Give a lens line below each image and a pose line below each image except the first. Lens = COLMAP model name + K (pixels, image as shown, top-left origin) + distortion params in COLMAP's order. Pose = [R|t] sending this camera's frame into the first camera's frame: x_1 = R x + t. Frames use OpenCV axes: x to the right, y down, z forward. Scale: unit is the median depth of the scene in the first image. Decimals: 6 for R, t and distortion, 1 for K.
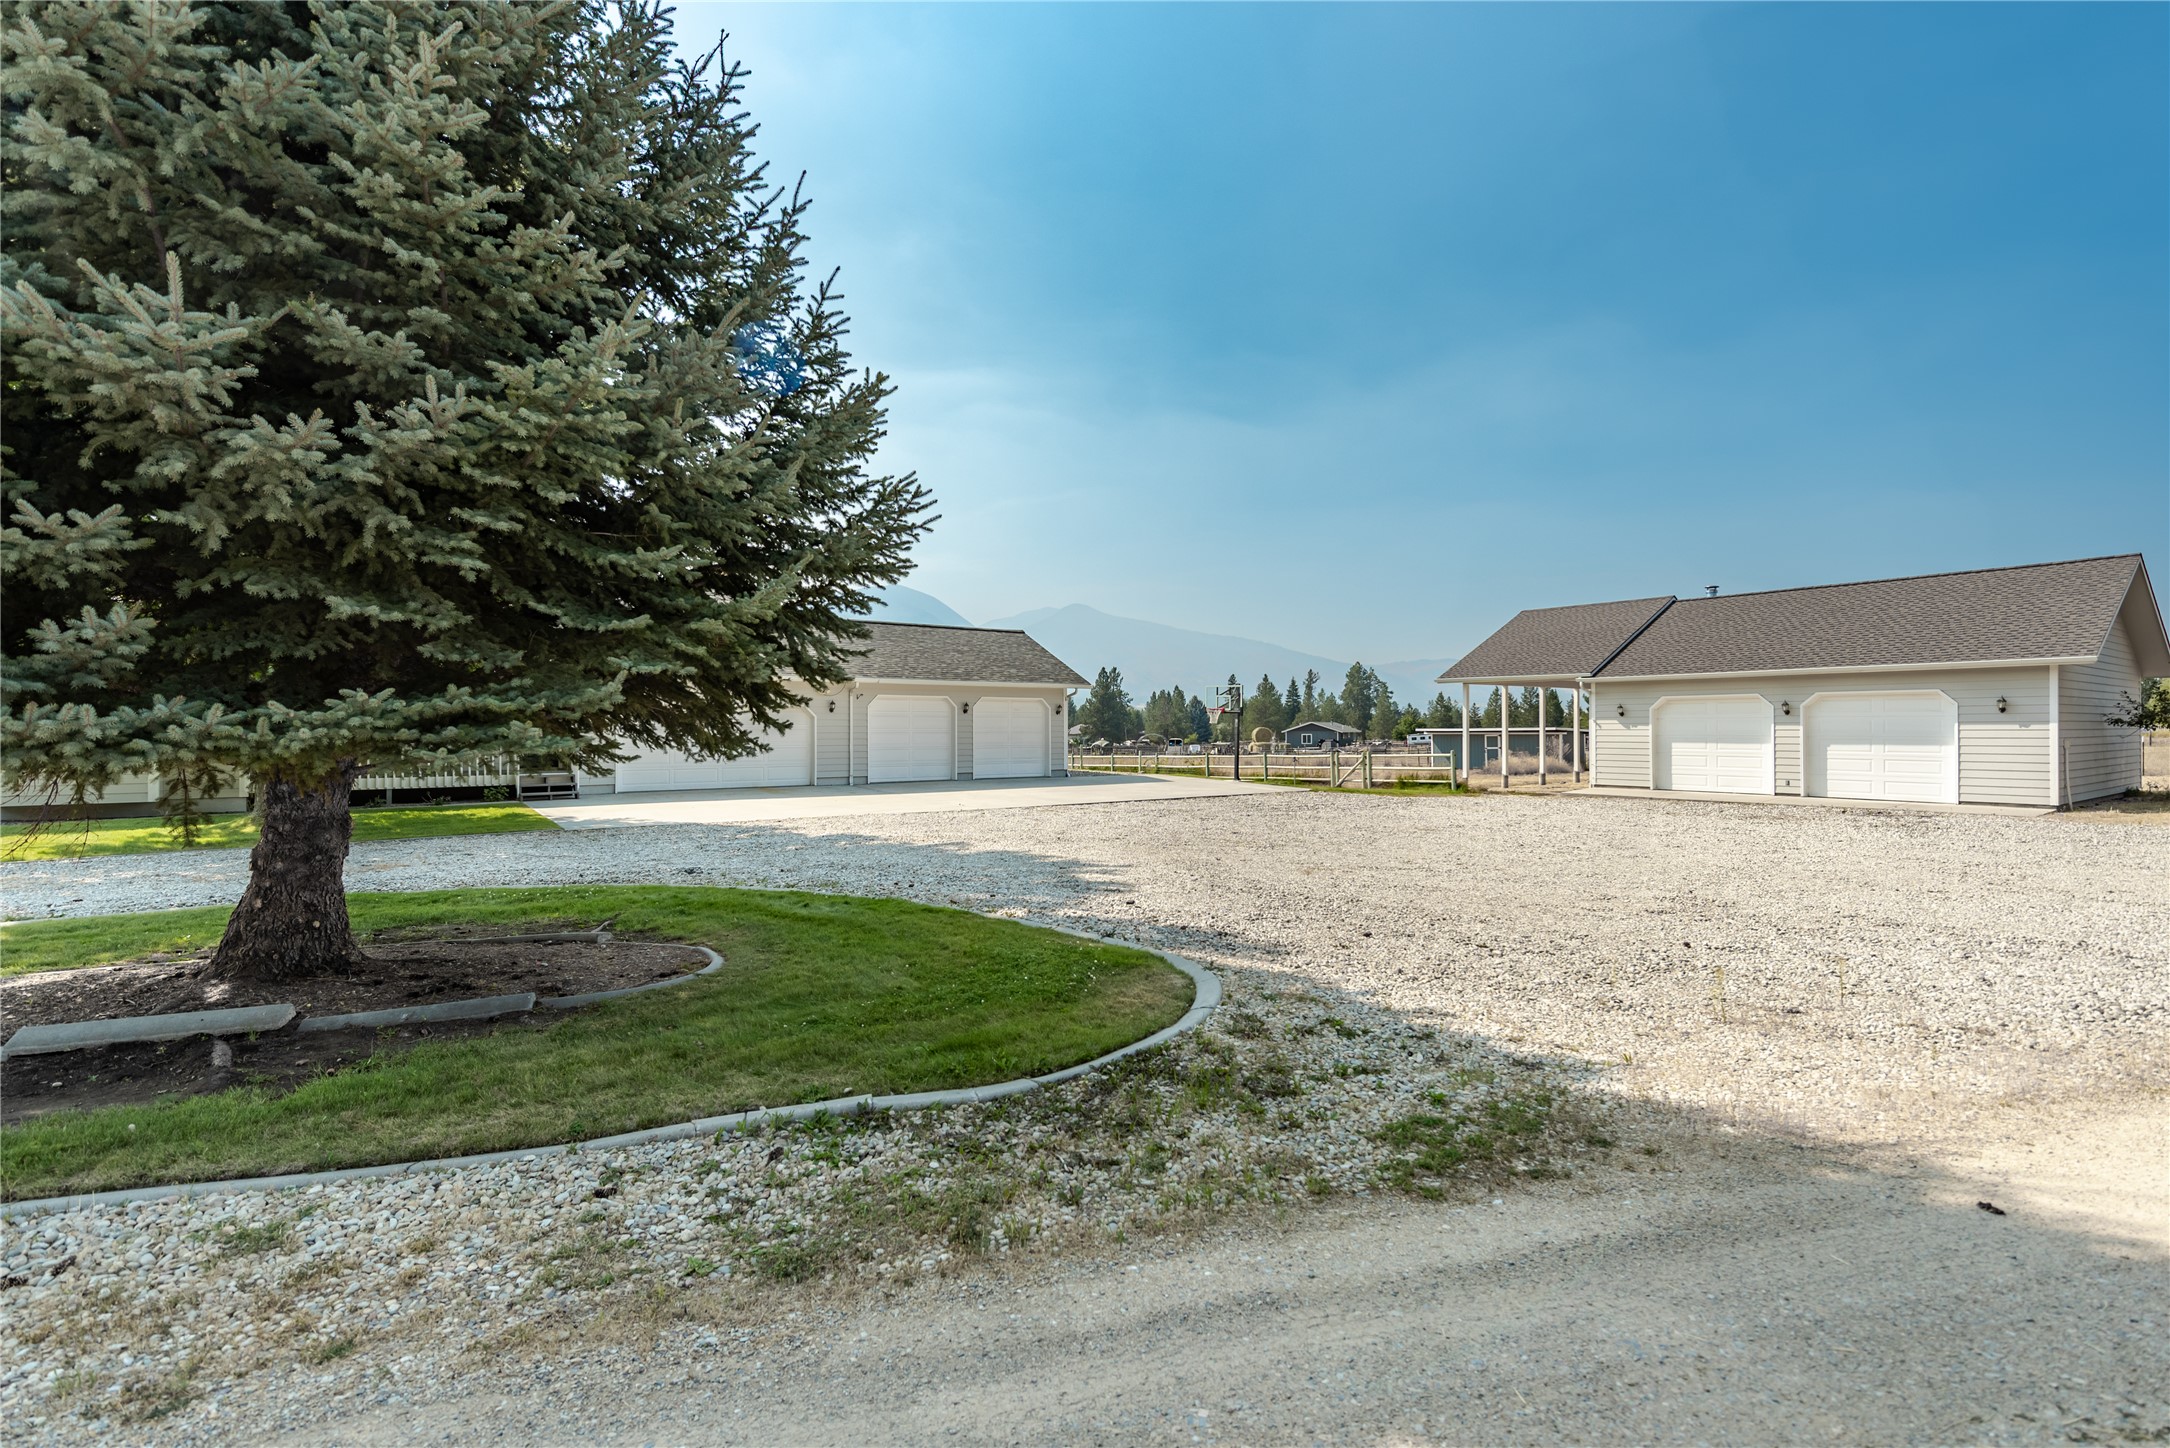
lens RADIAL K [[972.0, 0, 1065.6], [0, 972.0, 723.5], [0, 0, 1]] dist [0.013387, -0.003065]
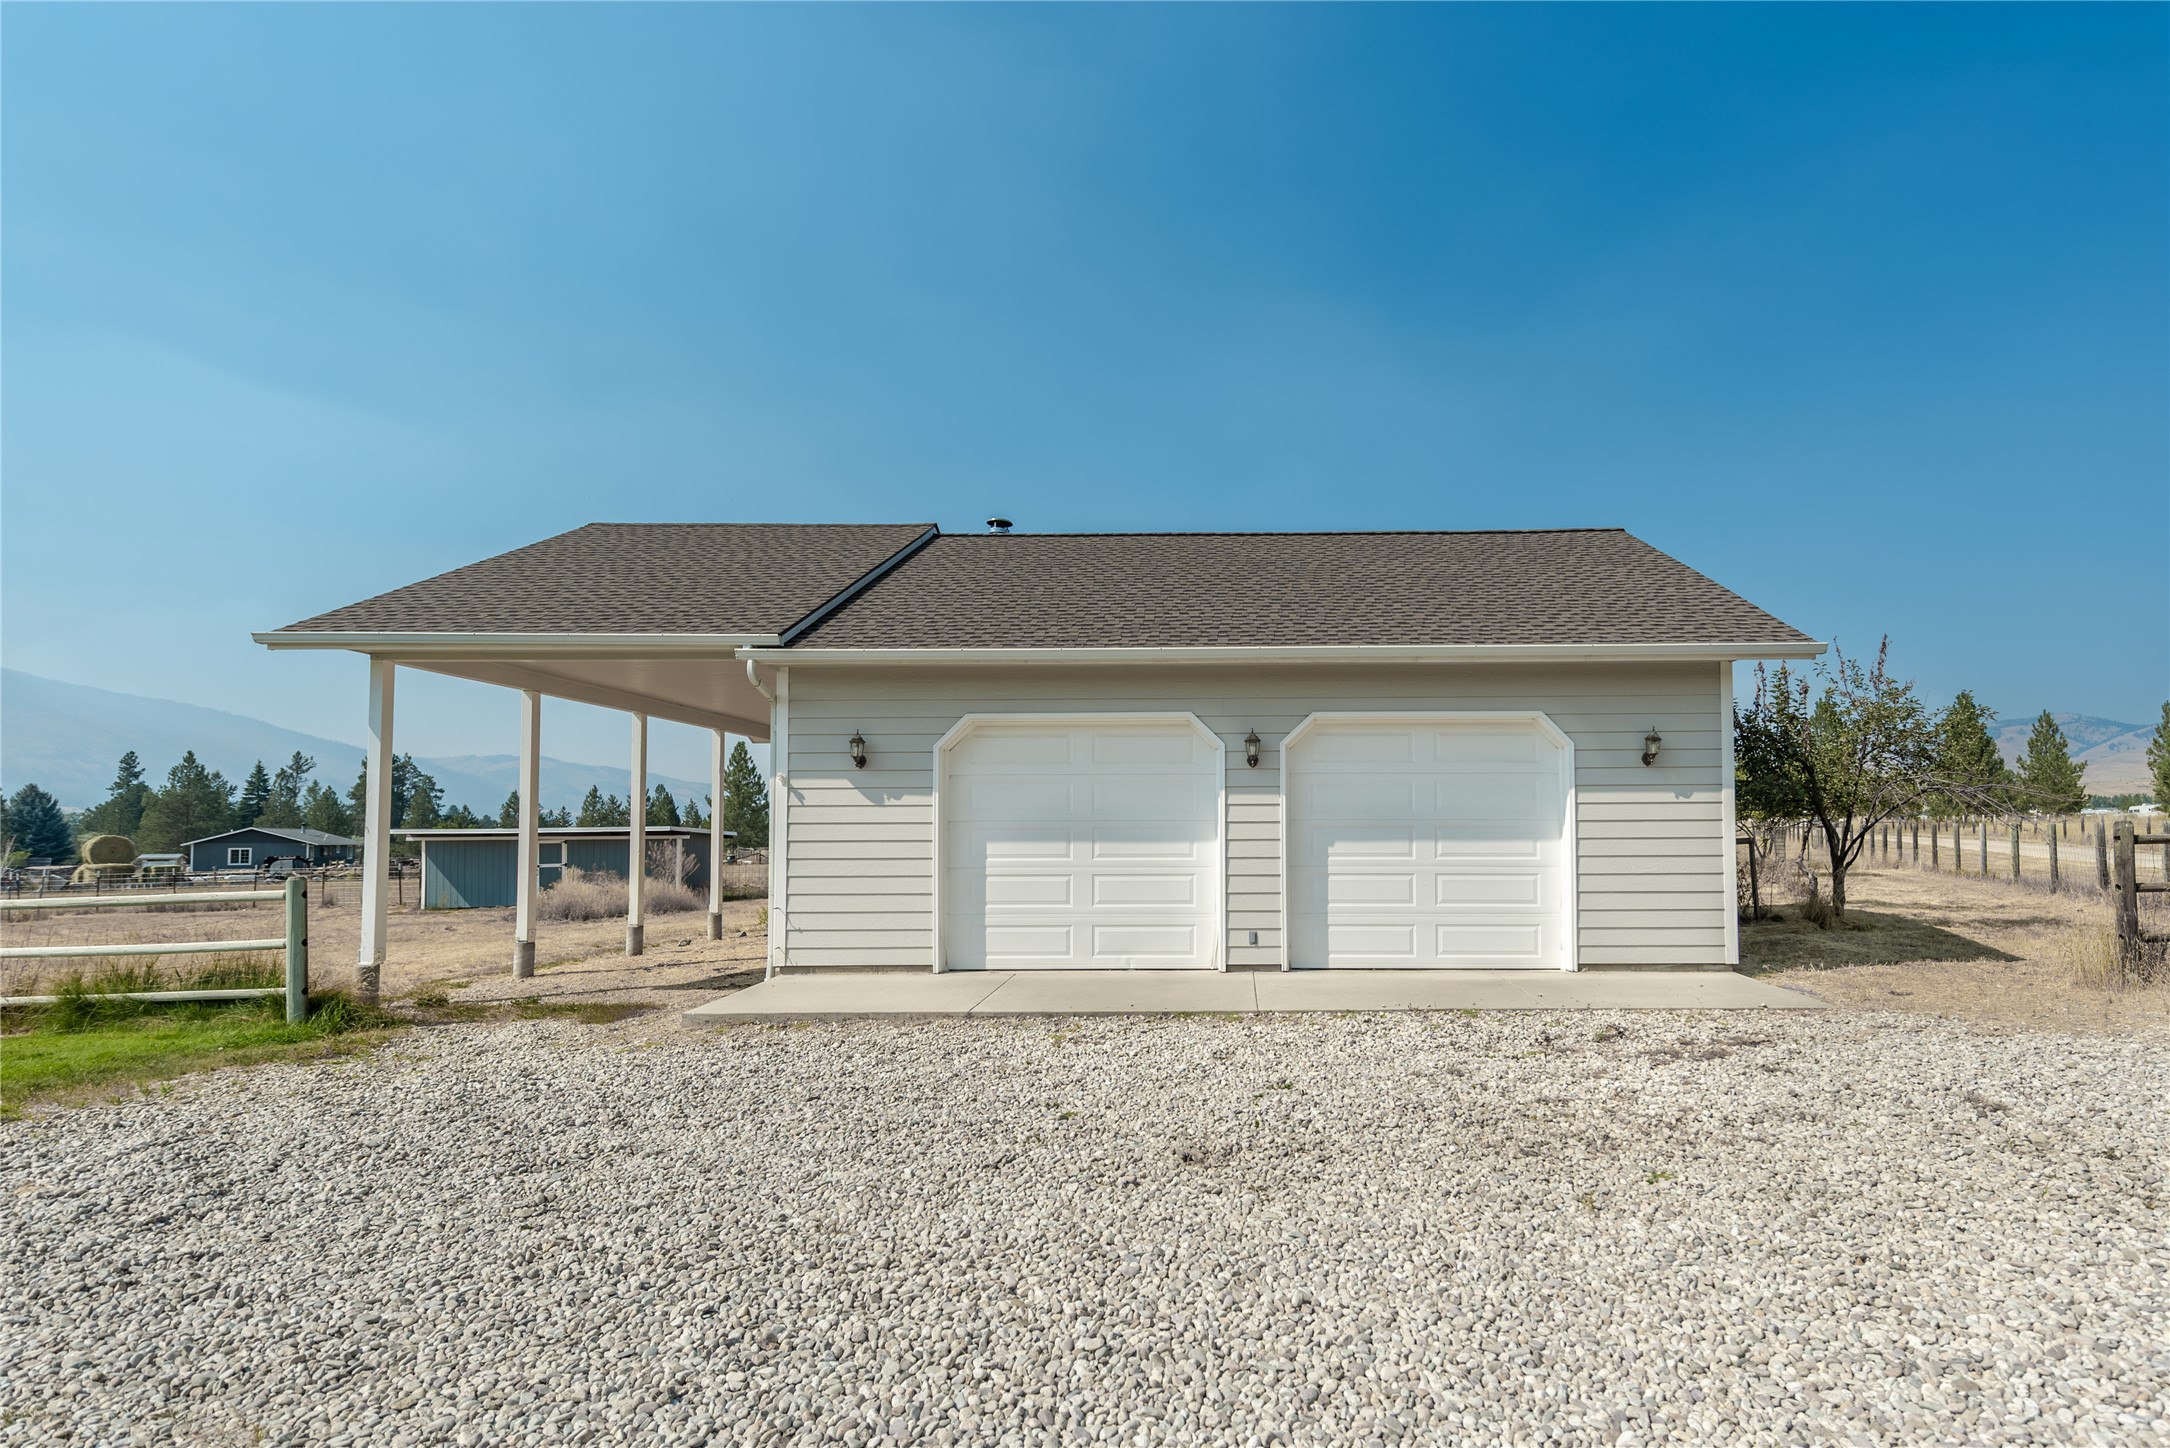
lens RADIAL K [[972.0, 0, 1150.9], [0, 972.0, 806.4], [0, 0, 1]] dist [0.013387, -0.003065]
pose [[0.598307, 0.028091, 0.800775, 0.332615], [-0.002197, 0.999439, -0.033418, 0.017247], [-0.801264, 0.018235, 0.598033, 0.668293]]
